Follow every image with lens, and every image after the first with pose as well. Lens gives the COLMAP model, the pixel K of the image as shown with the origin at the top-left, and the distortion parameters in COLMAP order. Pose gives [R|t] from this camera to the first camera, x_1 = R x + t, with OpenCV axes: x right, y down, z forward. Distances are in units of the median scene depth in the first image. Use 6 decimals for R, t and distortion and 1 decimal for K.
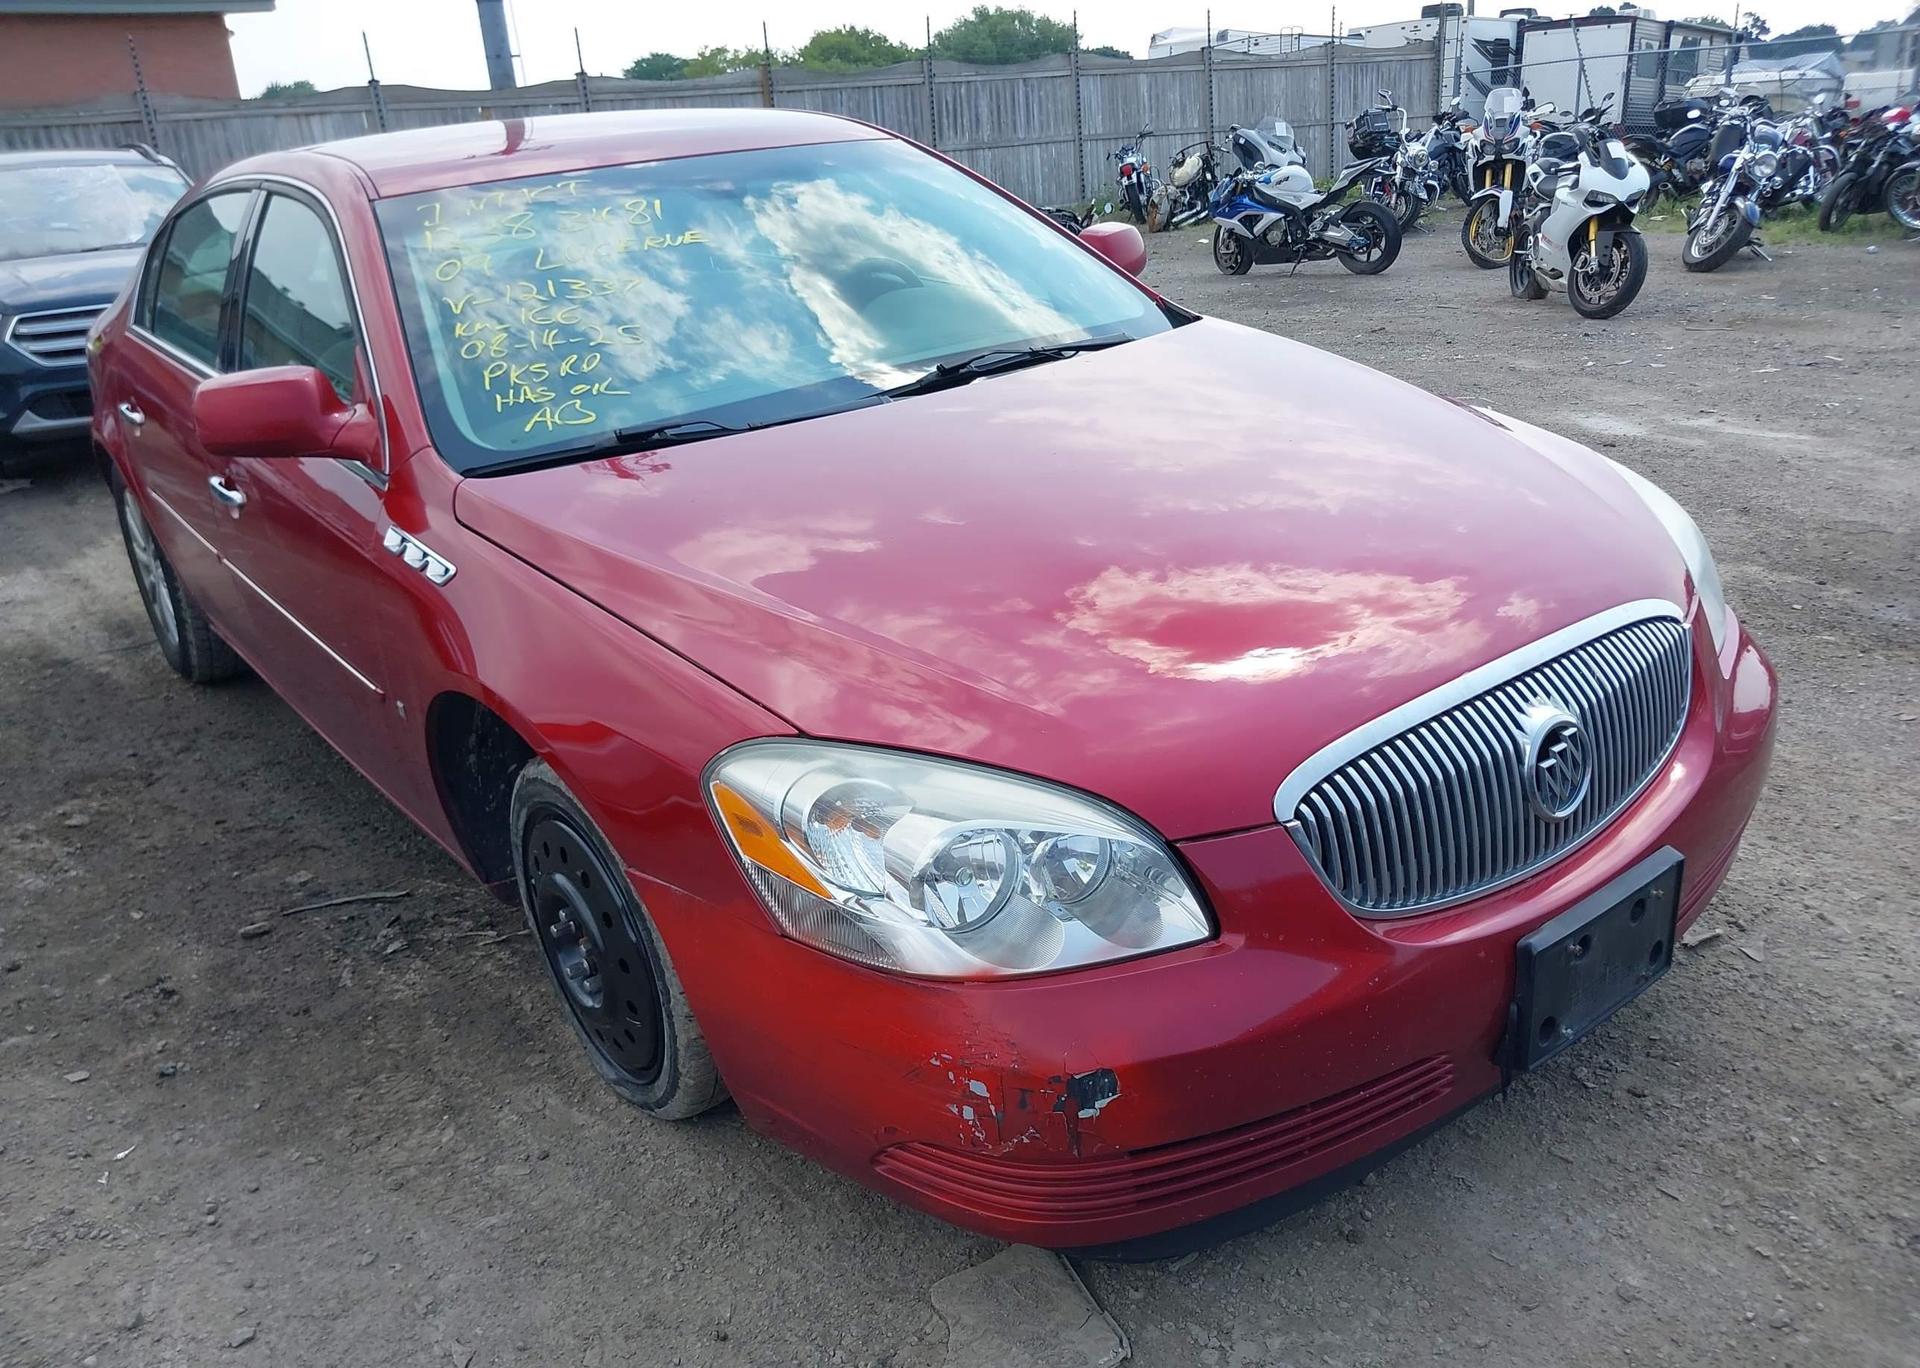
lens RADIAL K [[1550.7, 0, 962.4], [0, 1550.7, 690.5], [0, 0, 1]] dist [-0.000781, 0.004146]
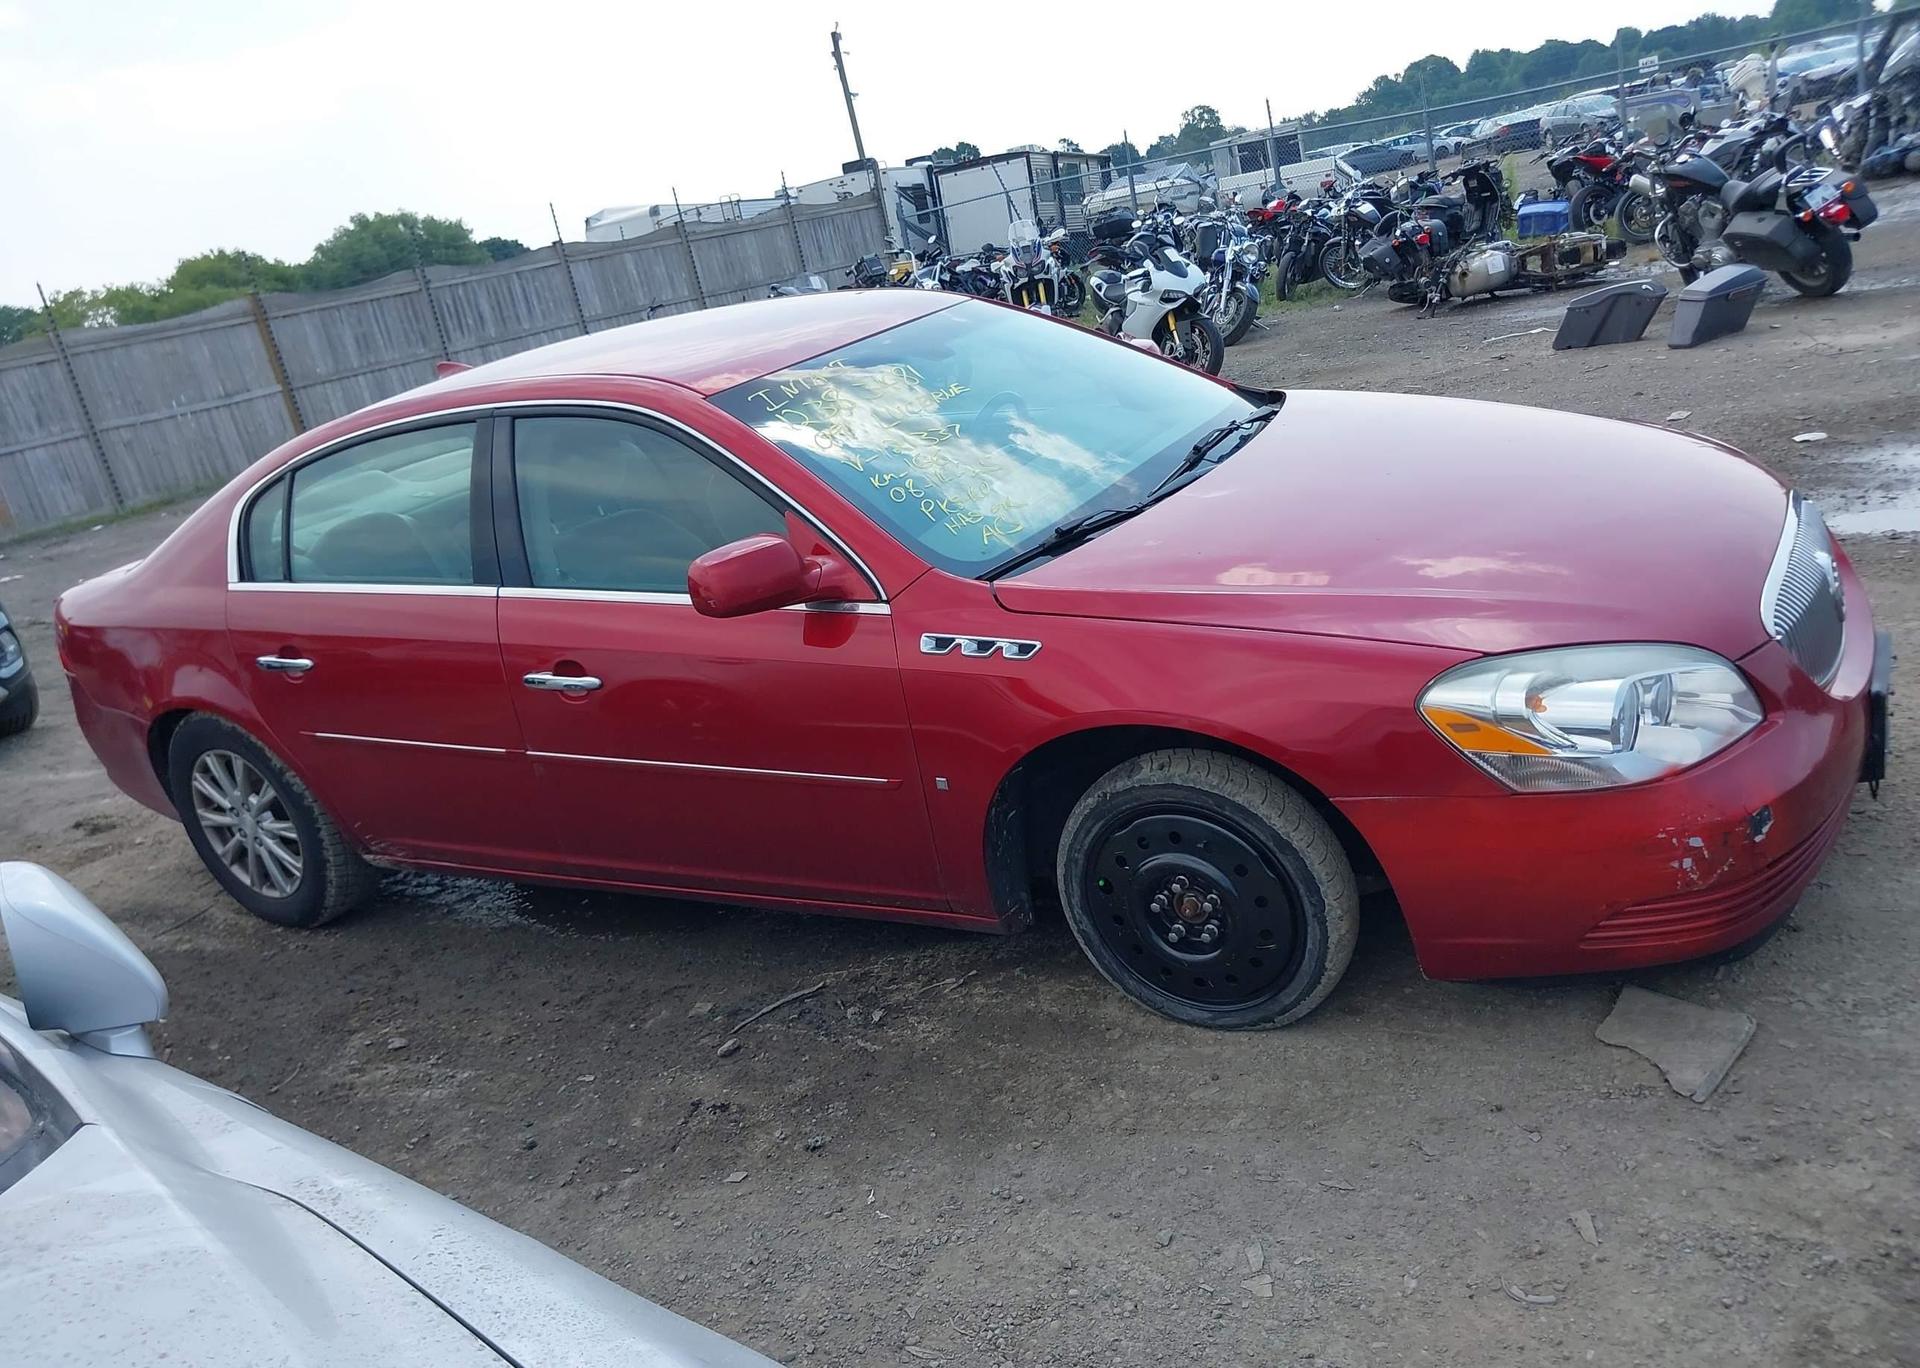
lens RADIAL K [[1554.8, 0, 960.0], [0, 1554.8, 684.0], [0, 0, 1]] dist [-0.002344, 0.002632]
pose [[0.921758, -0.217006, 0.321357, -0.294966], [0.248537, 0.966759, -0.060053, 0.004974], [-0.297643, 0.135224, 0.945052, -0.065809]]
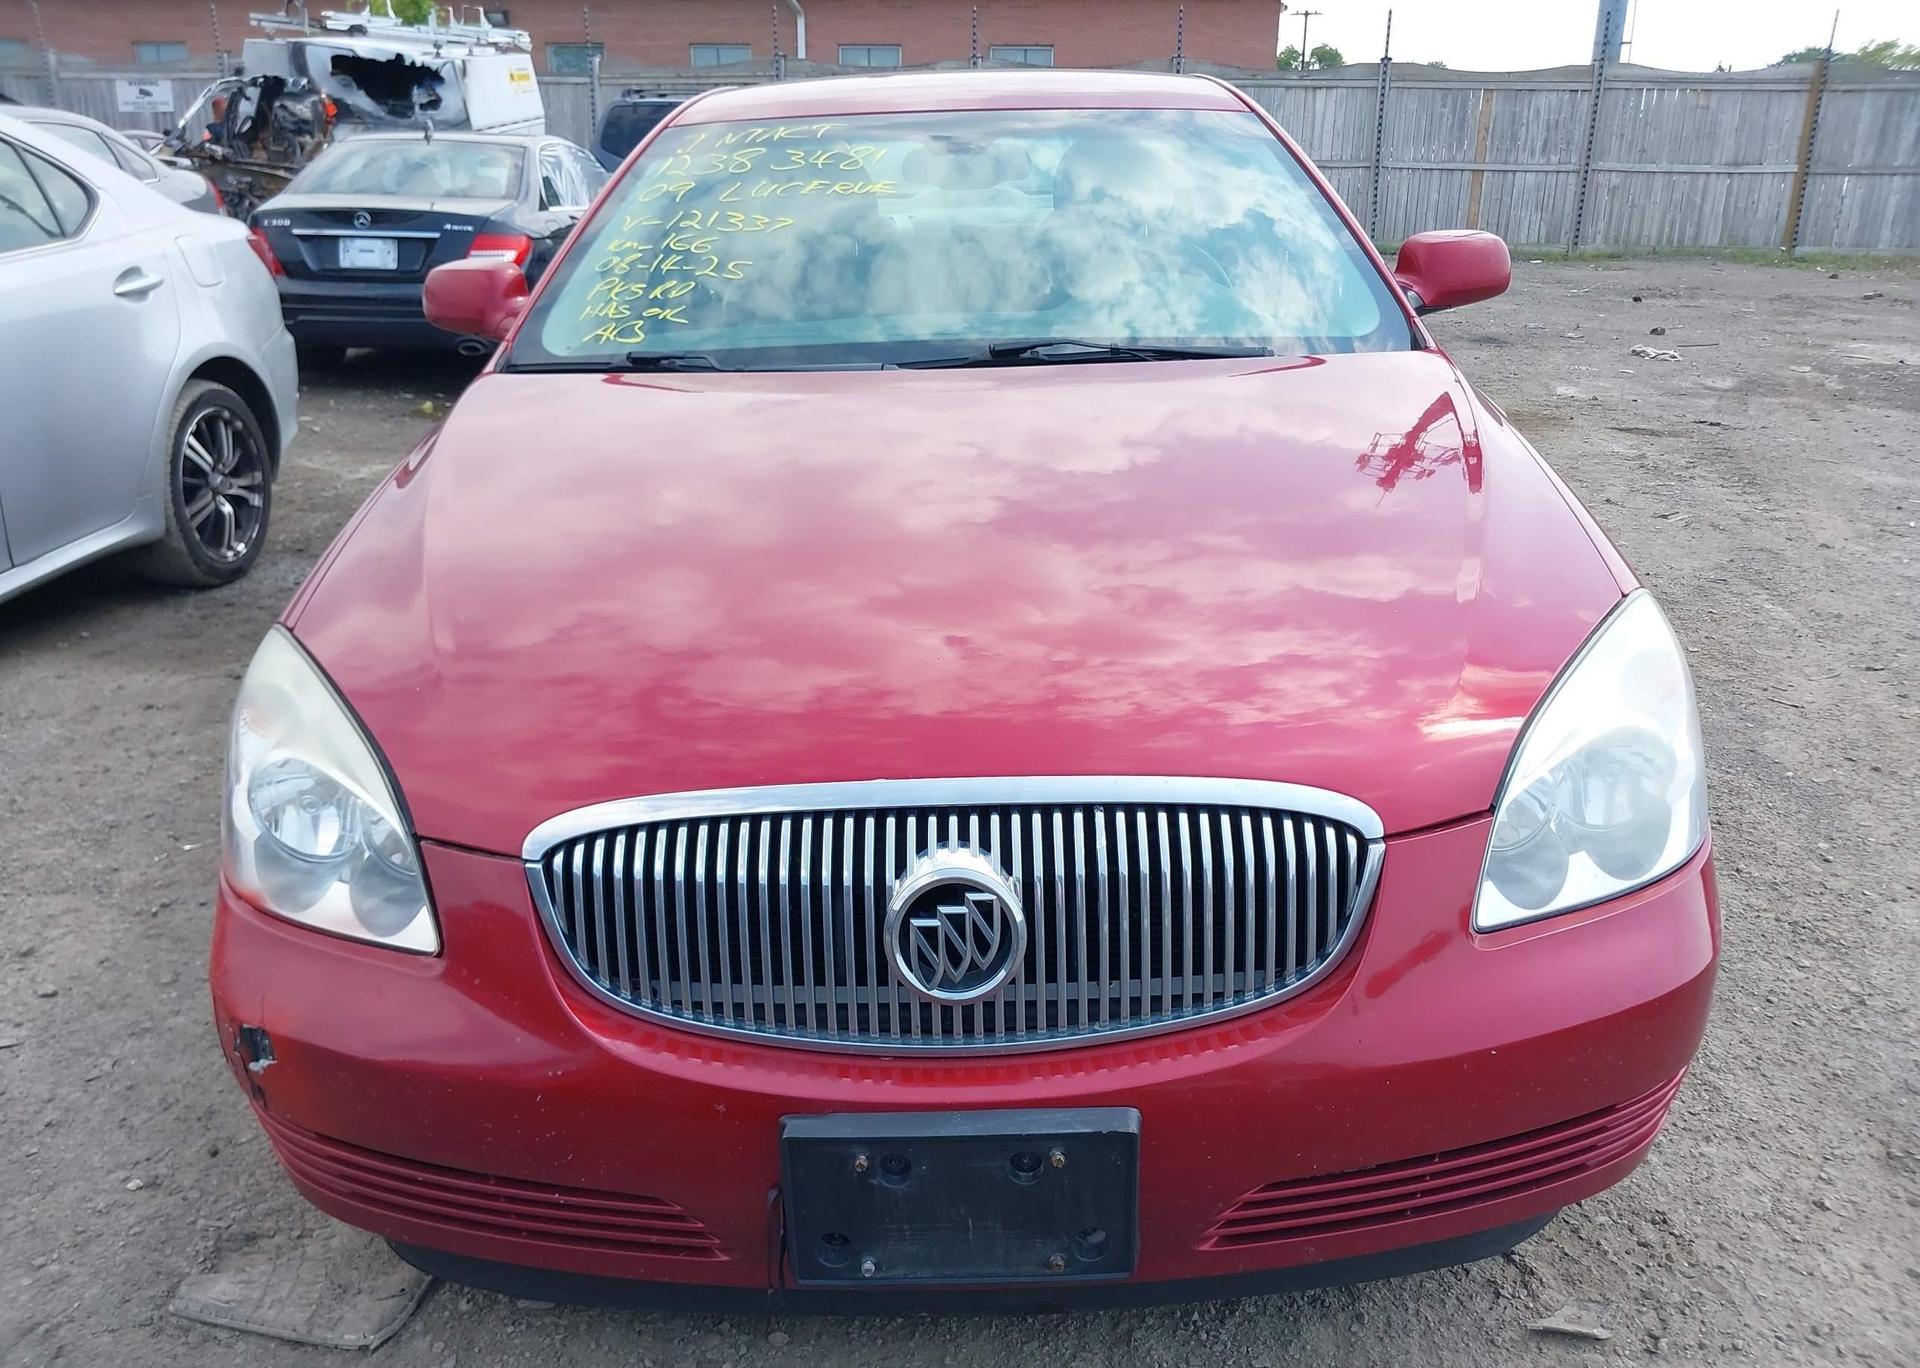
lens RADIAL K [[1570.4, 0, 960.0], [0, 1570.4, 684.0], [0, 0, 1]] dist [-0.000597, -0.008238]
pose [[0.789899, 0.259211, -0.555761, 0.238034], [-0.258547, 0.962557, 0.081472, -0.040500], [0.556070, 0.079336, 0.827340, 0.106990]]
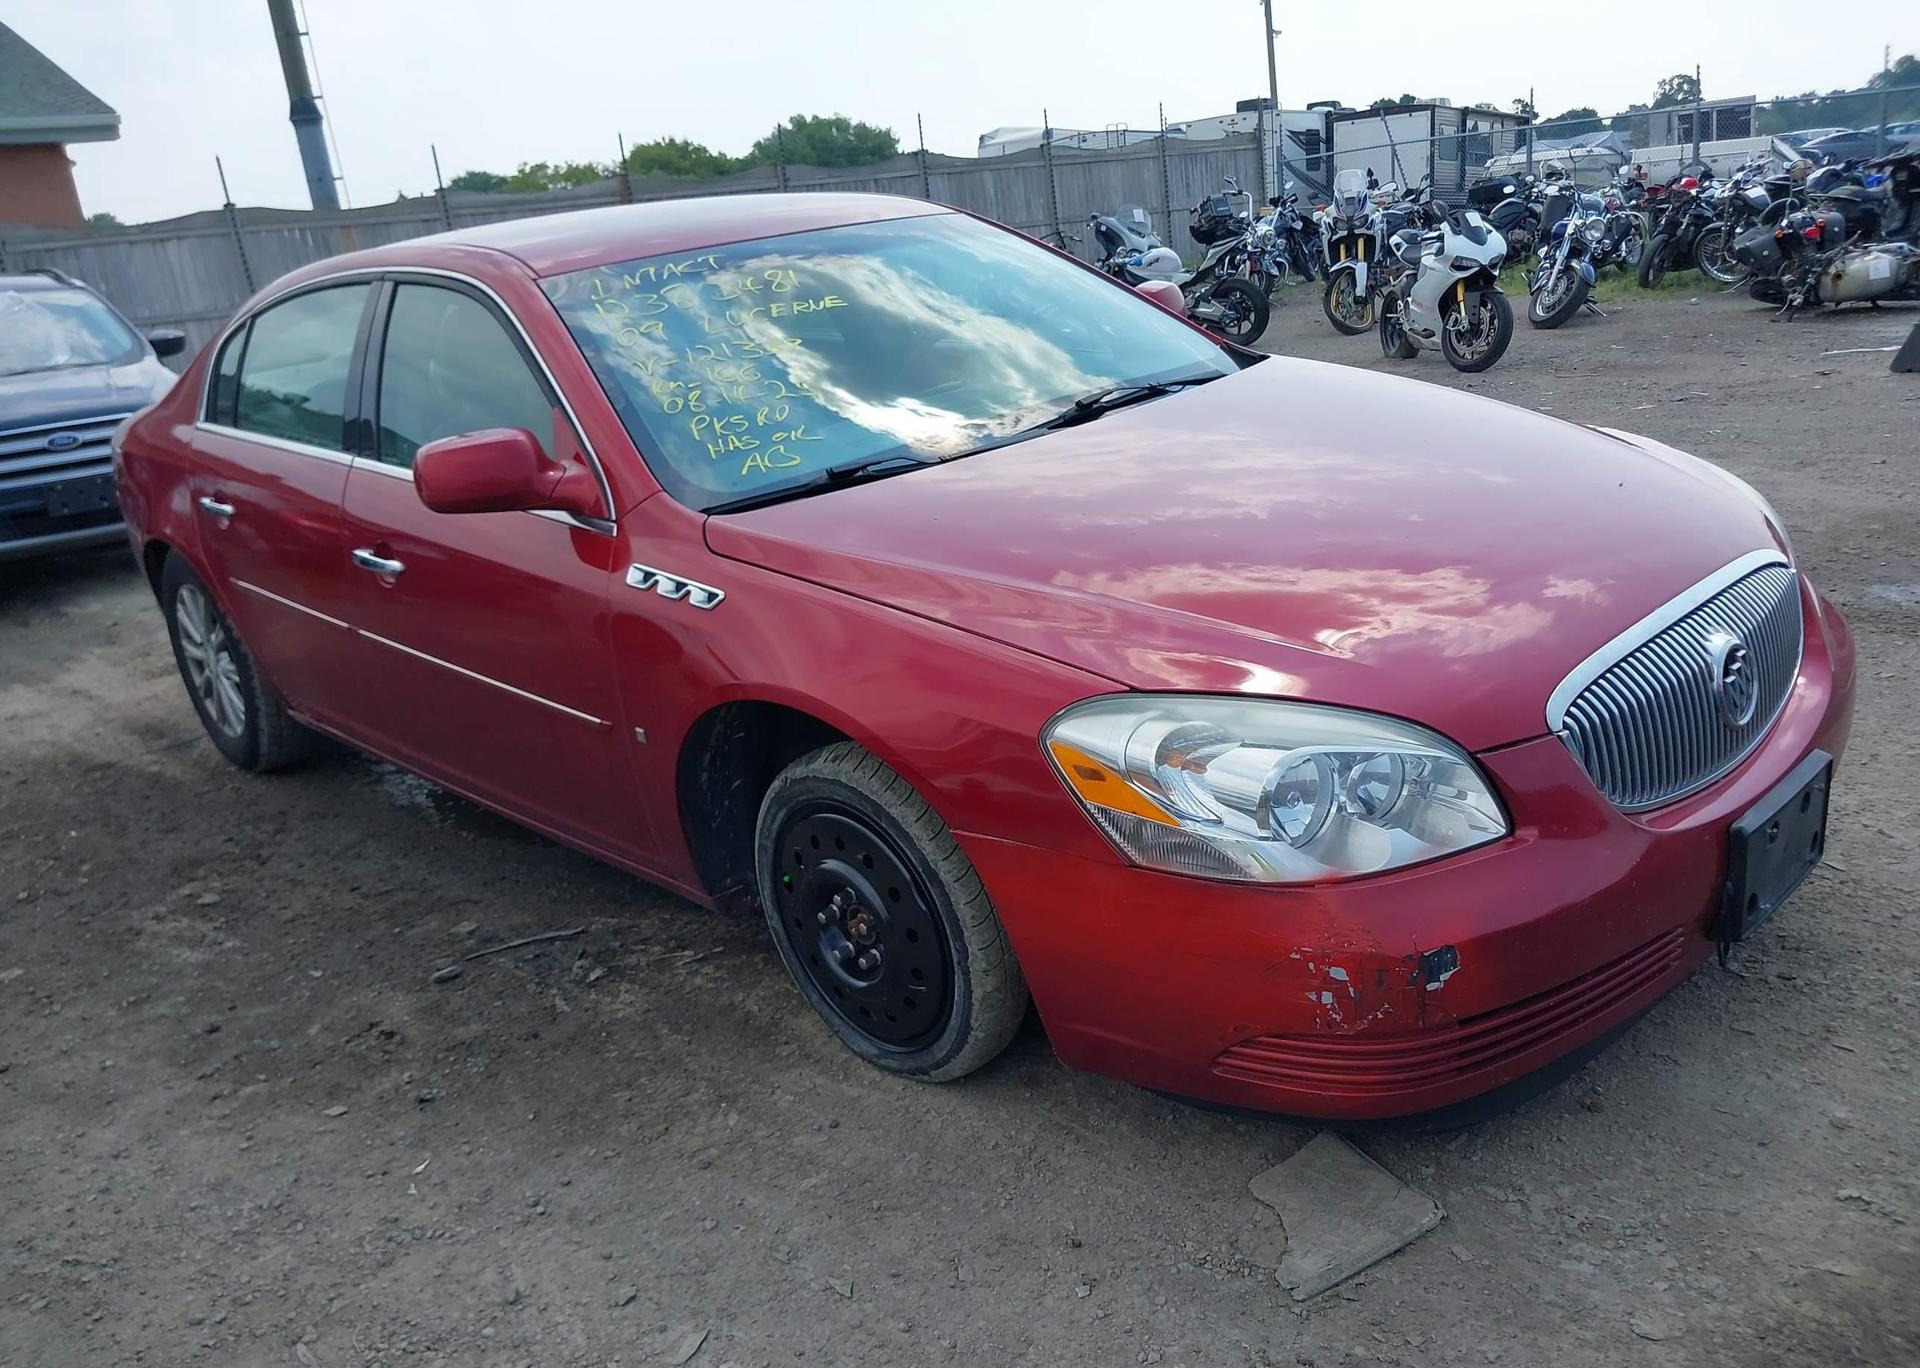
lens RADIAL K [[1554.8, 0, 960.0], [0, 1554.8, 684.0], [0, 0, 1]] dist [-0.002344, 0.002632]
pose [[0.993089, -0.066775, 0.096518, -0.098653], [0.072813, 0.995512, -0.060456, 0.023790], [-0.092048, 0.067066, 0.993494, -0.040418]]
